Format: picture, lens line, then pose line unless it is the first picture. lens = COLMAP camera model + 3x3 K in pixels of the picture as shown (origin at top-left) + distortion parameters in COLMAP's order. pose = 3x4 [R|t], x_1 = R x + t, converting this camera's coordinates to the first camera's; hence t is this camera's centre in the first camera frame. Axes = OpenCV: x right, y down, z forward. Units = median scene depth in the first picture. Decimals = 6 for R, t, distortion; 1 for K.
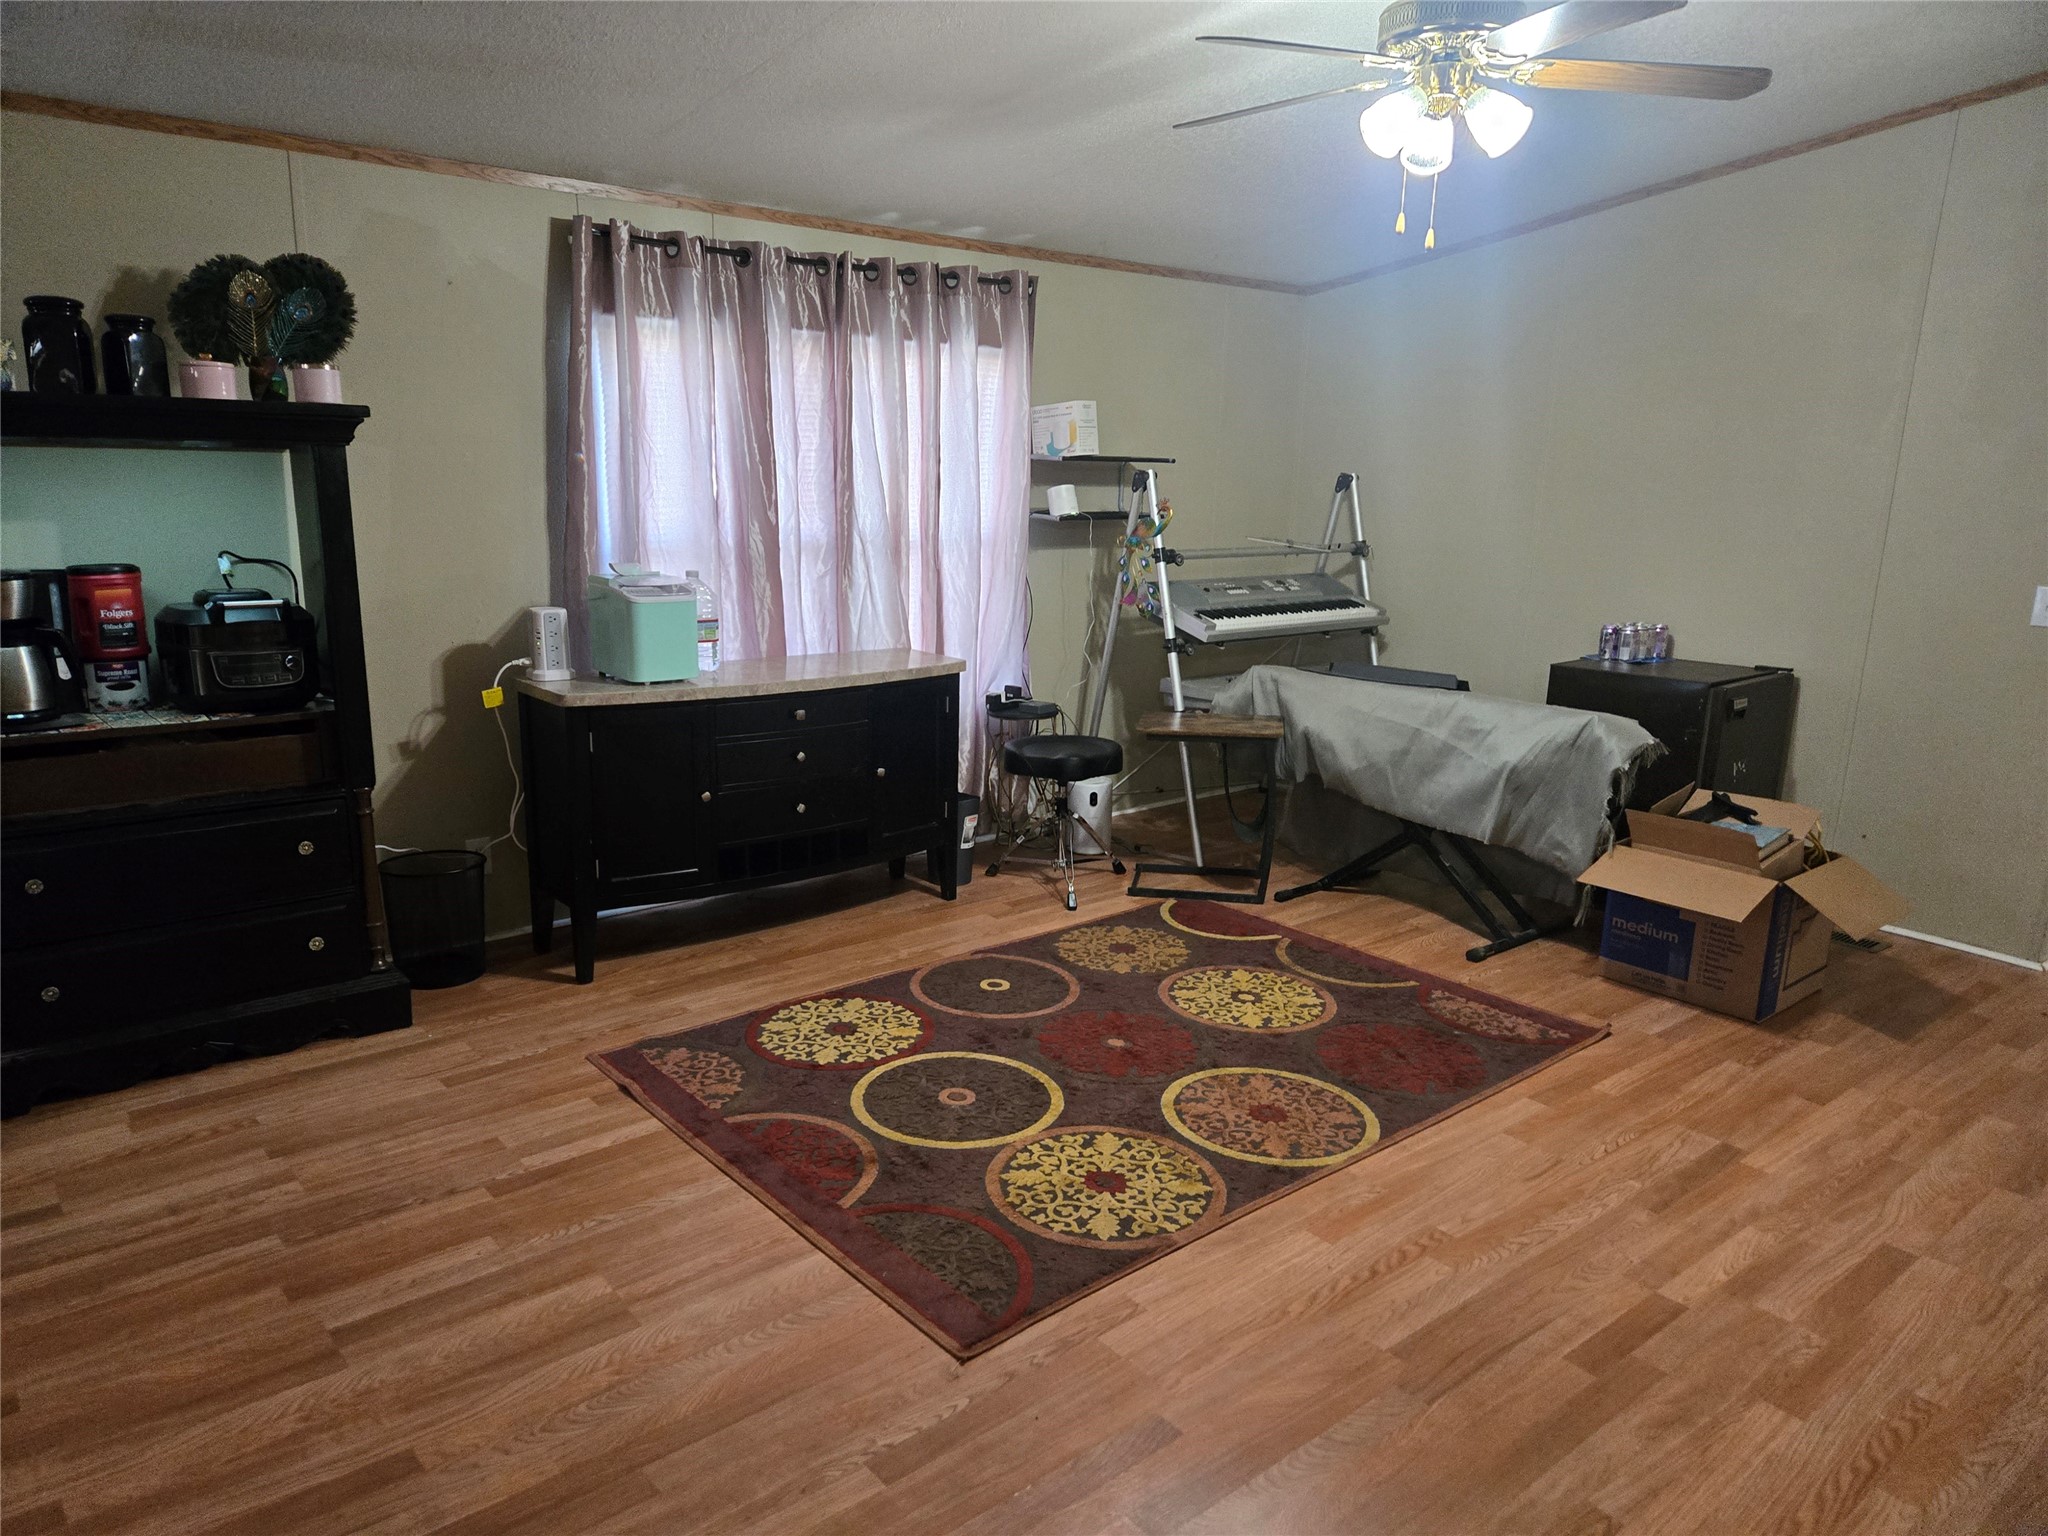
lens RADIAL K [[1386.8, 0, 1022.8], [0, 1386.8, 781.9], [0, 0, 1]] dist [0.069565, -0.052692]
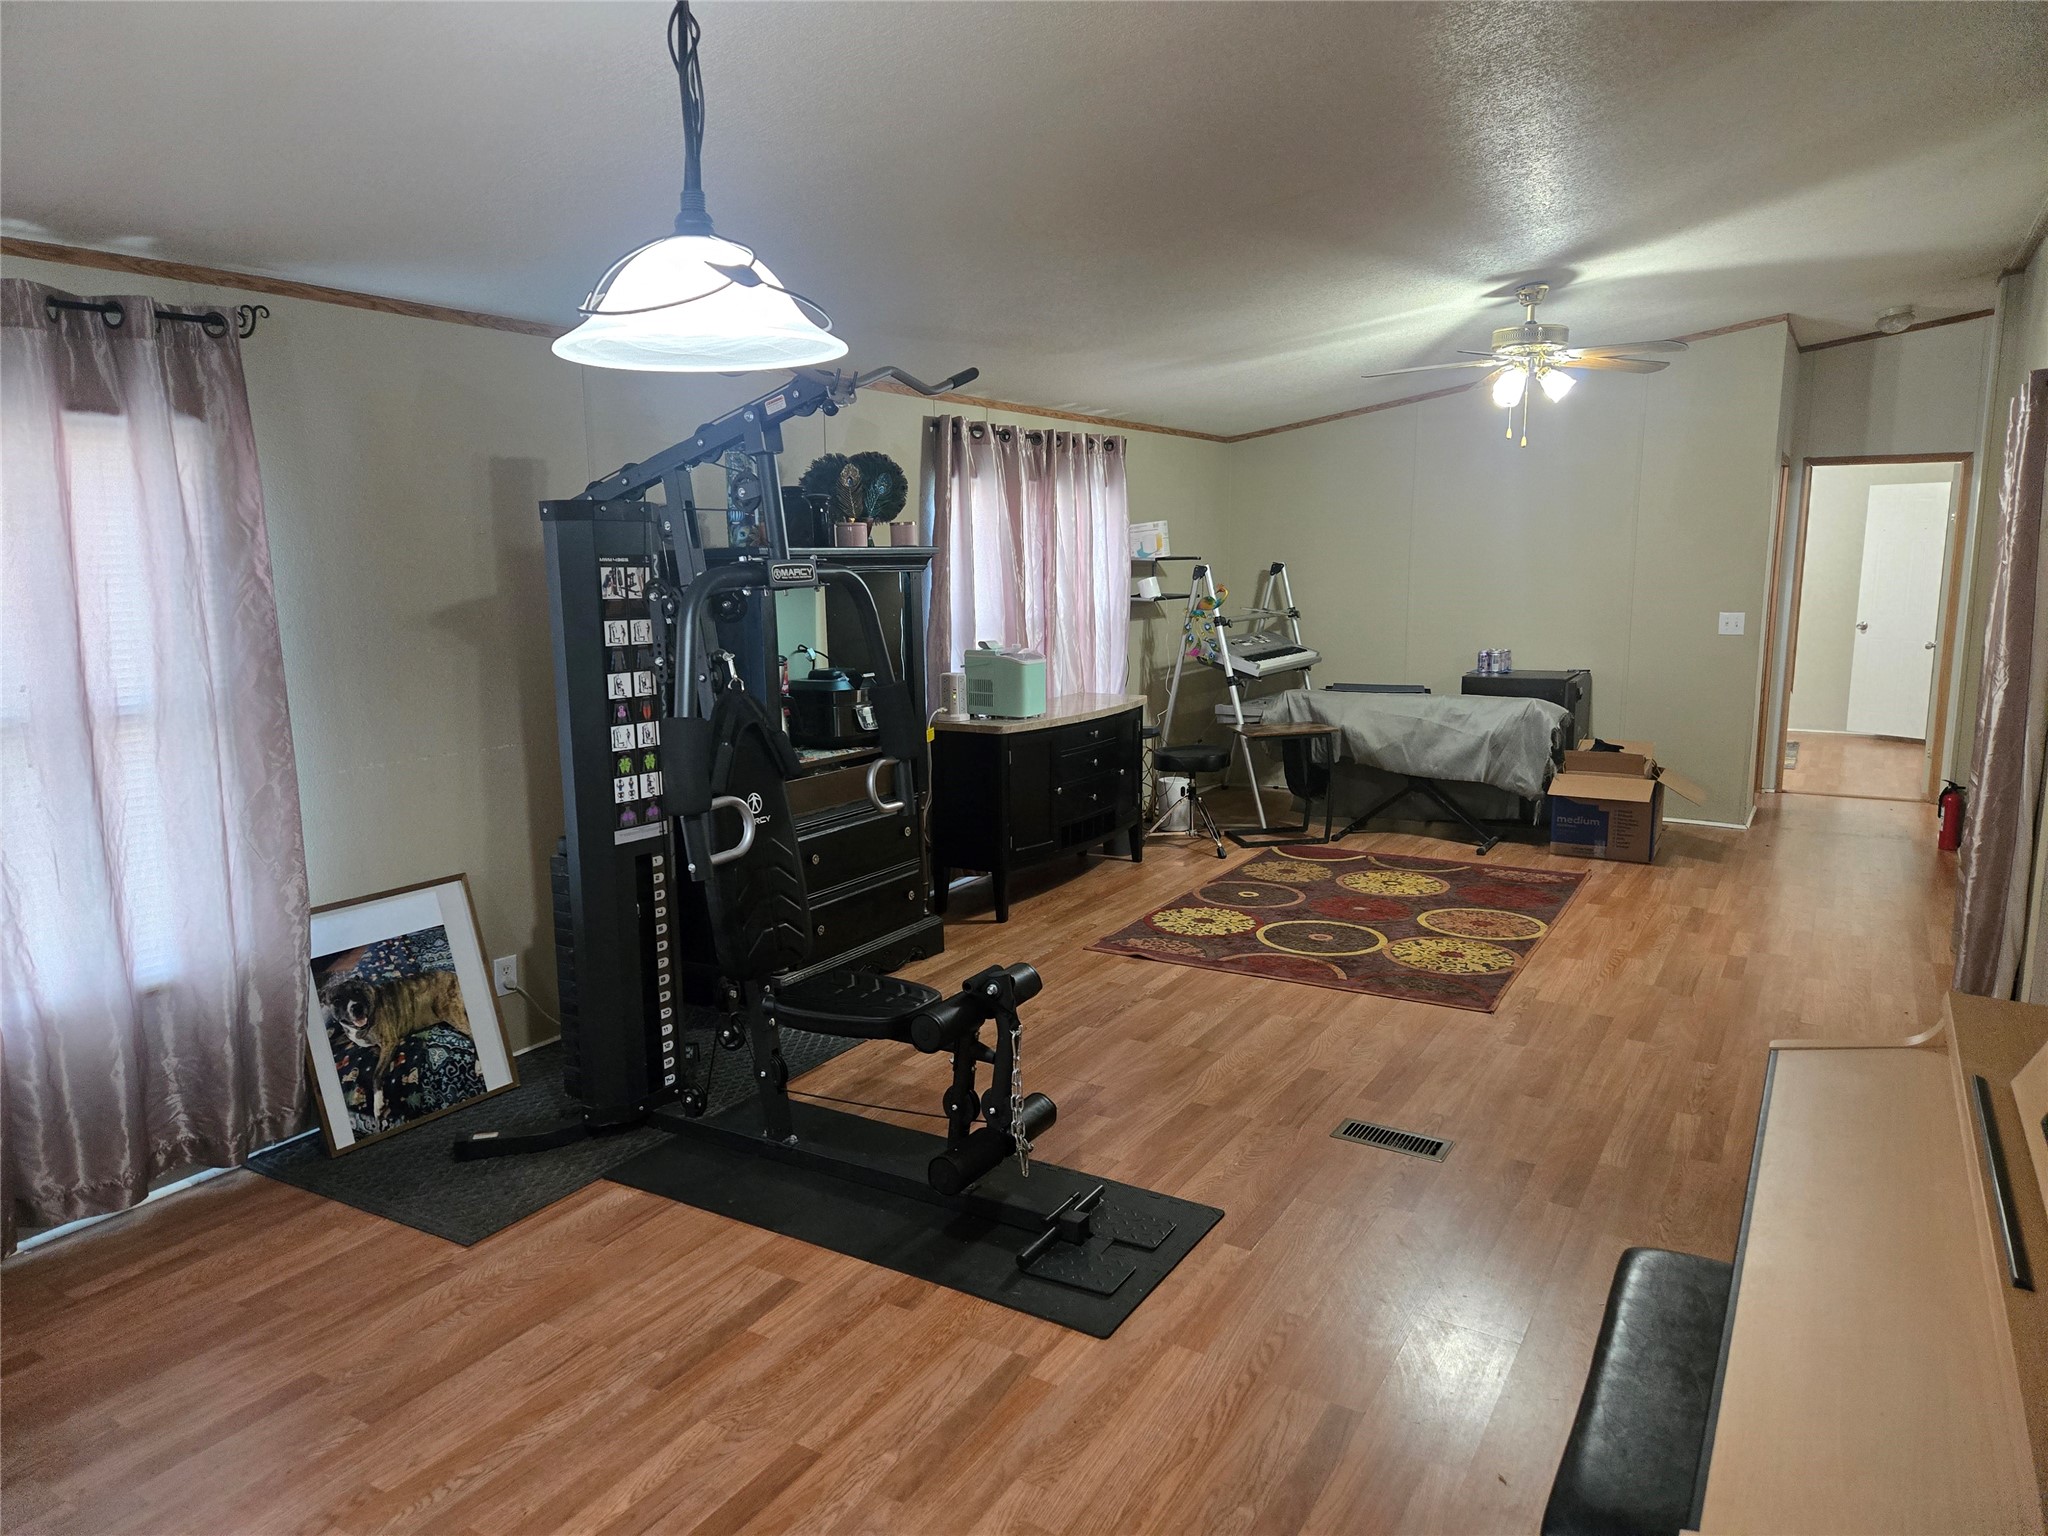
lens RADIAL K [[1386.8, 0, 1021.9], [0, 1386.8, 760.6], [0, 0, 1]] dist [0.069565, -0.052692]
pose [[0.942747, -0.080997, 0.323523, -0.741124], [0.104827, 0.992862, -0.056893, 0.058565], [-0.316606, 0.087550, 0.944508, -0.400320]]
